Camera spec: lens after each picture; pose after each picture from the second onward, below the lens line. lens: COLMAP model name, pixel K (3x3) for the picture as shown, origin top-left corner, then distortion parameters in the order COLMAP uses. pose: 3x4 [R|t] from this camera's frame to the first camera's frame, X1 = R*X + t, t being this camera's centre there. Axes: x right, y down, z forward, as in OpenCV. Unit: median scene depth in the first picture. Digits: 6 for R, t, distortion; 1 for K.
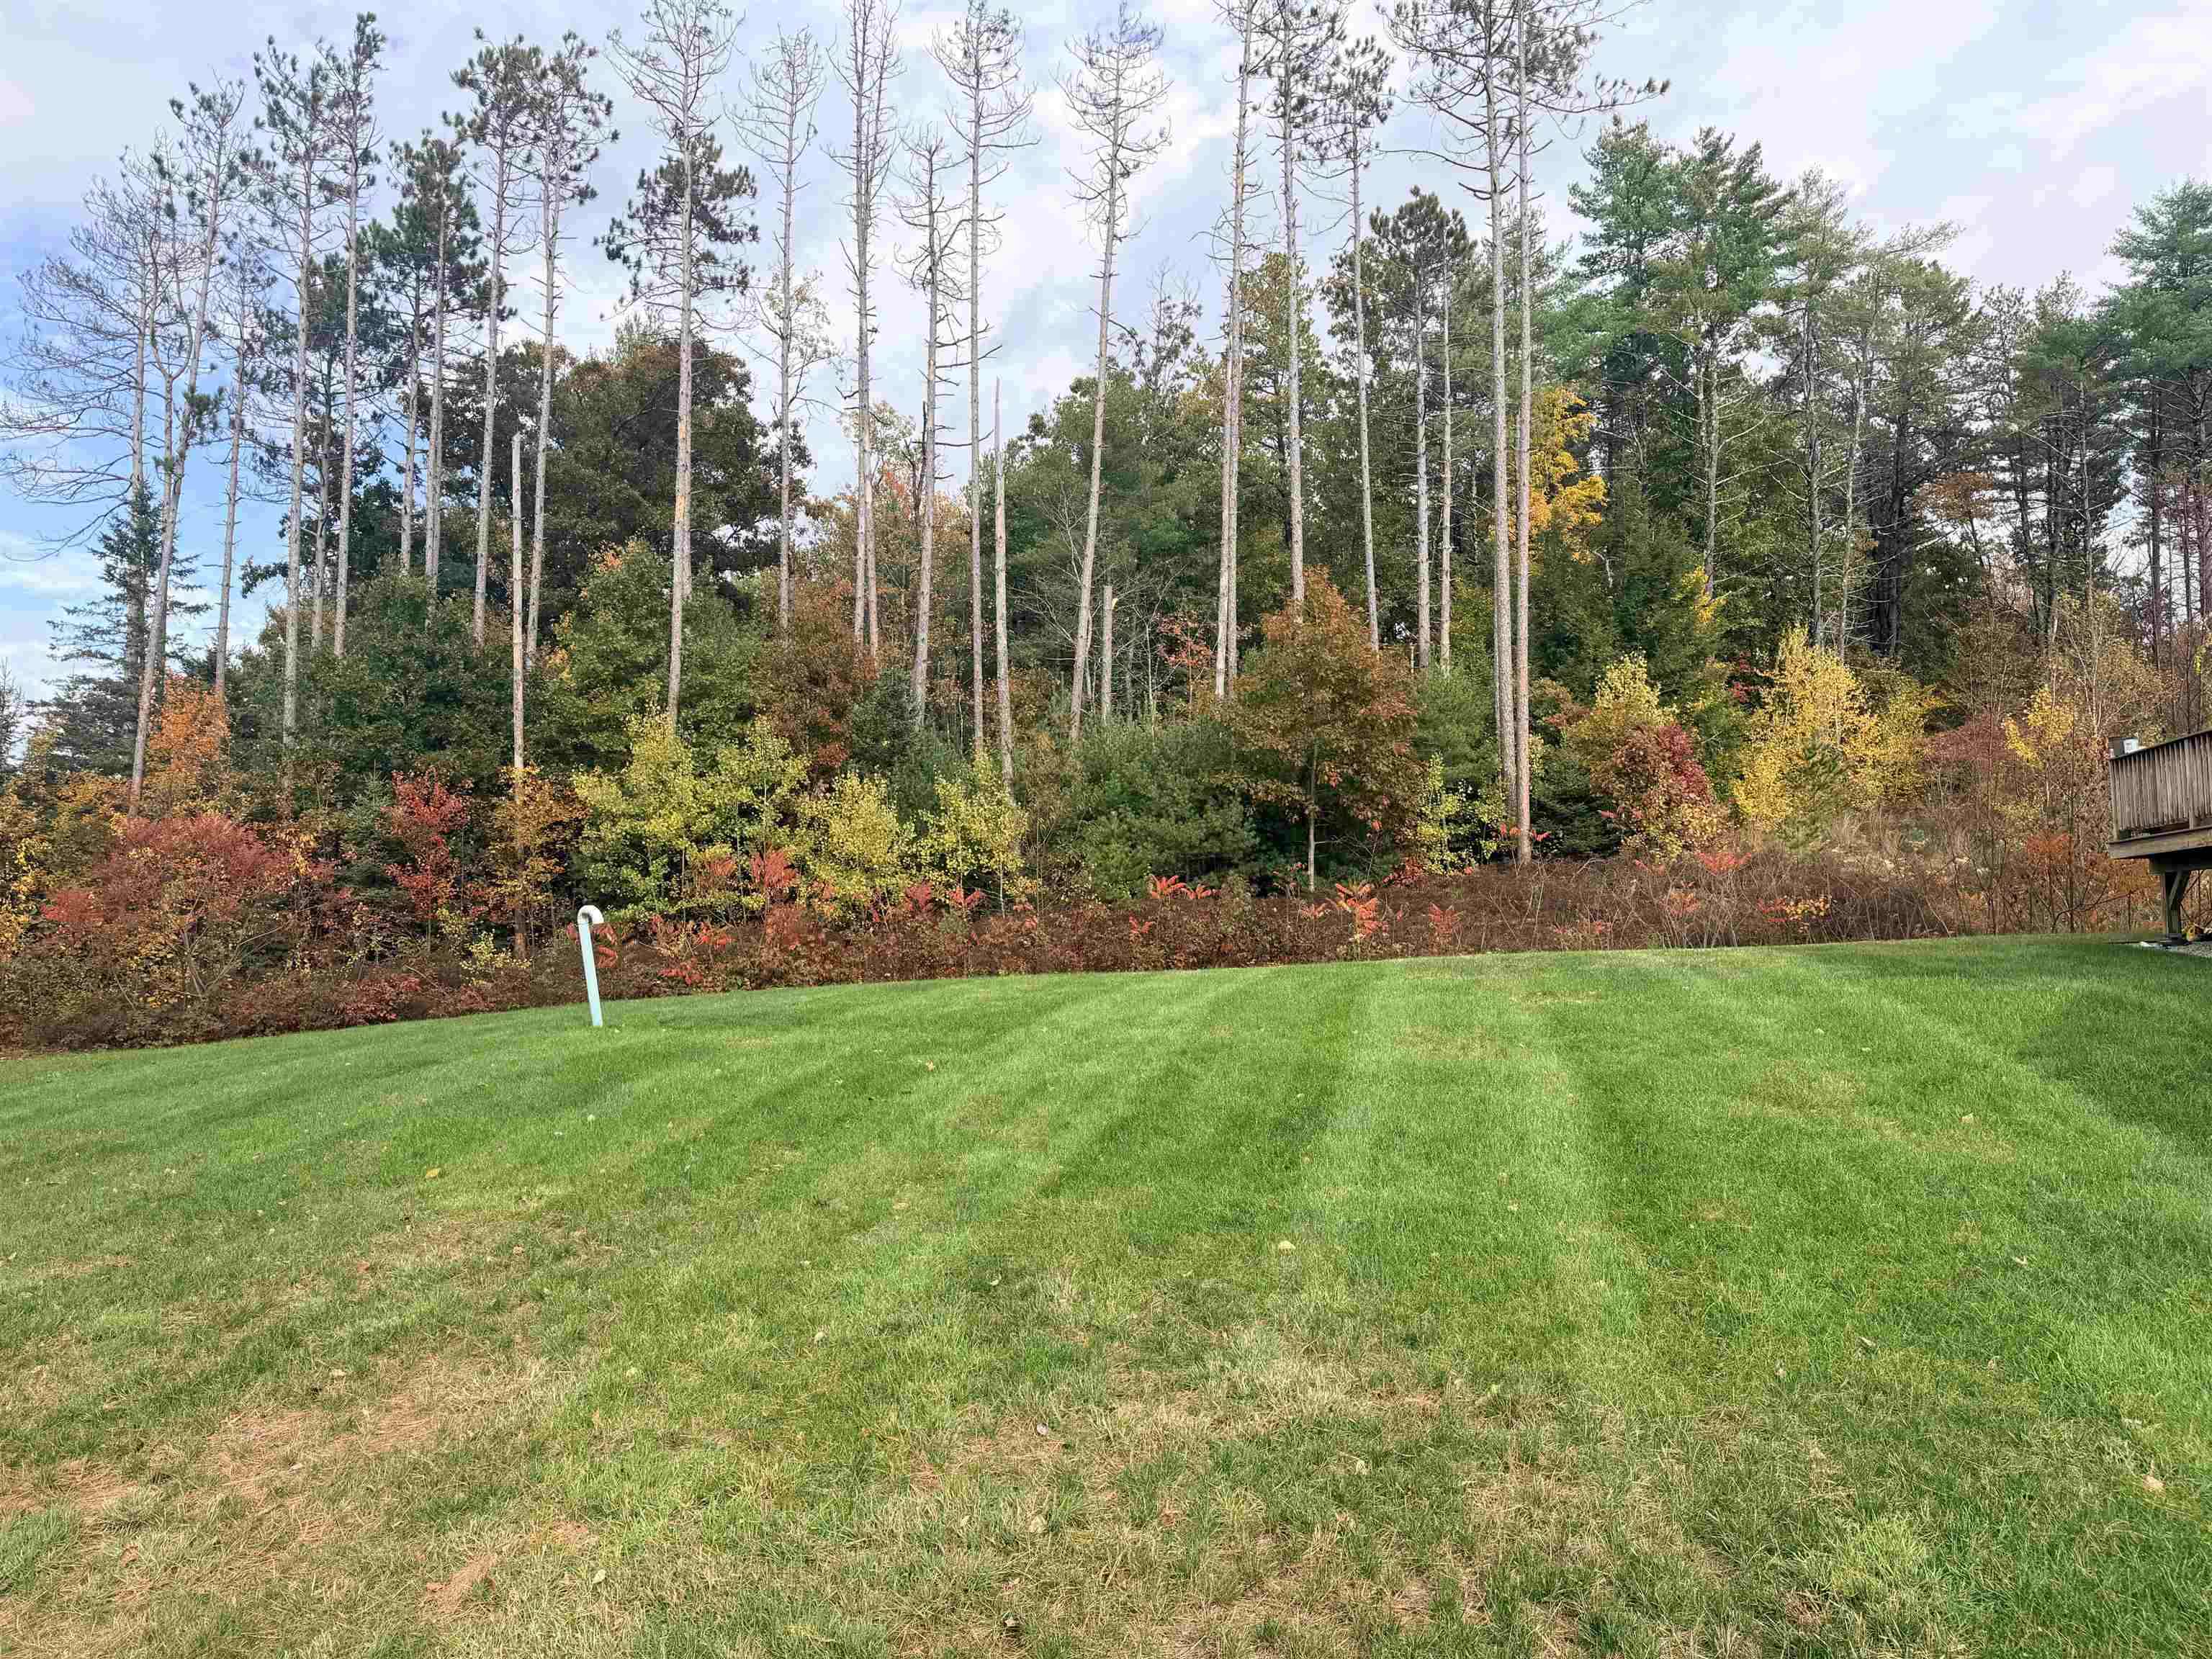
lens RADIAL K [[1583.6, 0, 1100.2], [0, 1583.6, 828.2], [0, 0, 1]] dist [0.120266, -0.157413]
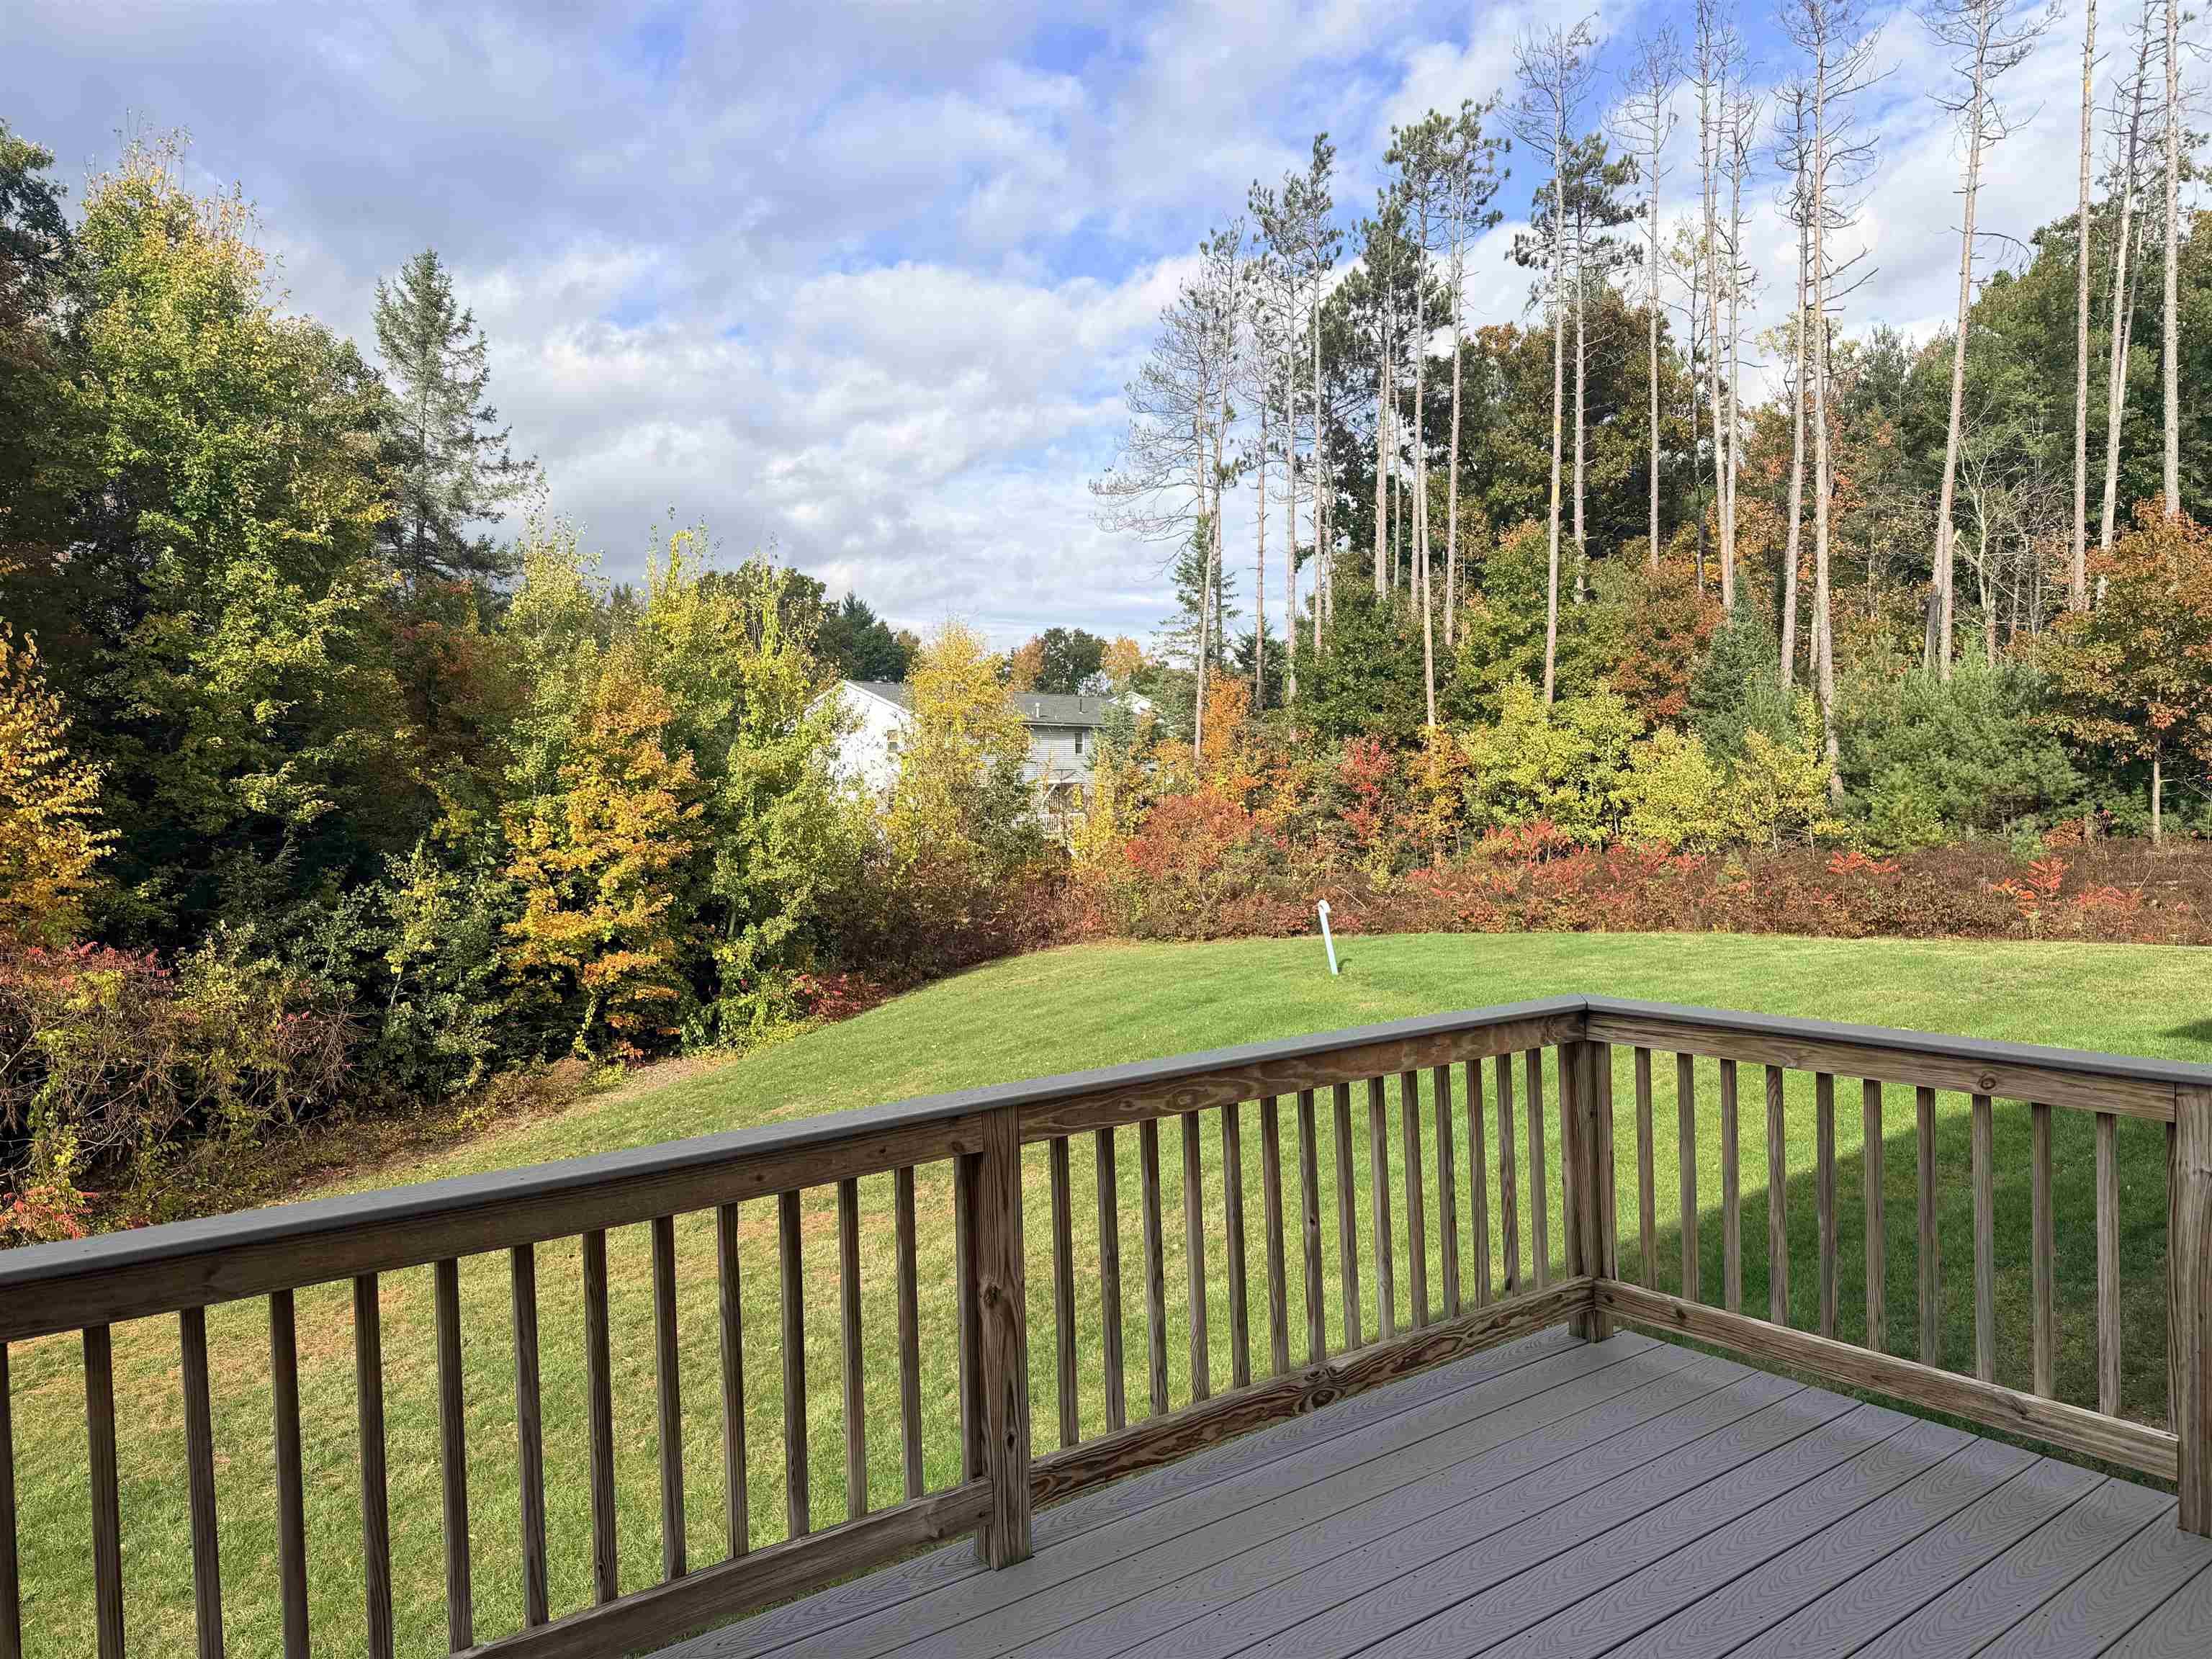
lens RADIAL K [[1583.6, 0, 1100.2], [0, 1583.6, 828.2], [0, 0, 1]] dist [0.120266, -0.157413]
pose [[0.763689, 0.006419, -0.645553, 0.260298], [0.068155, 0.993561, 0.090507, -0.088442], [0.641977, -0.113117, 0.758334, -0.149742]]
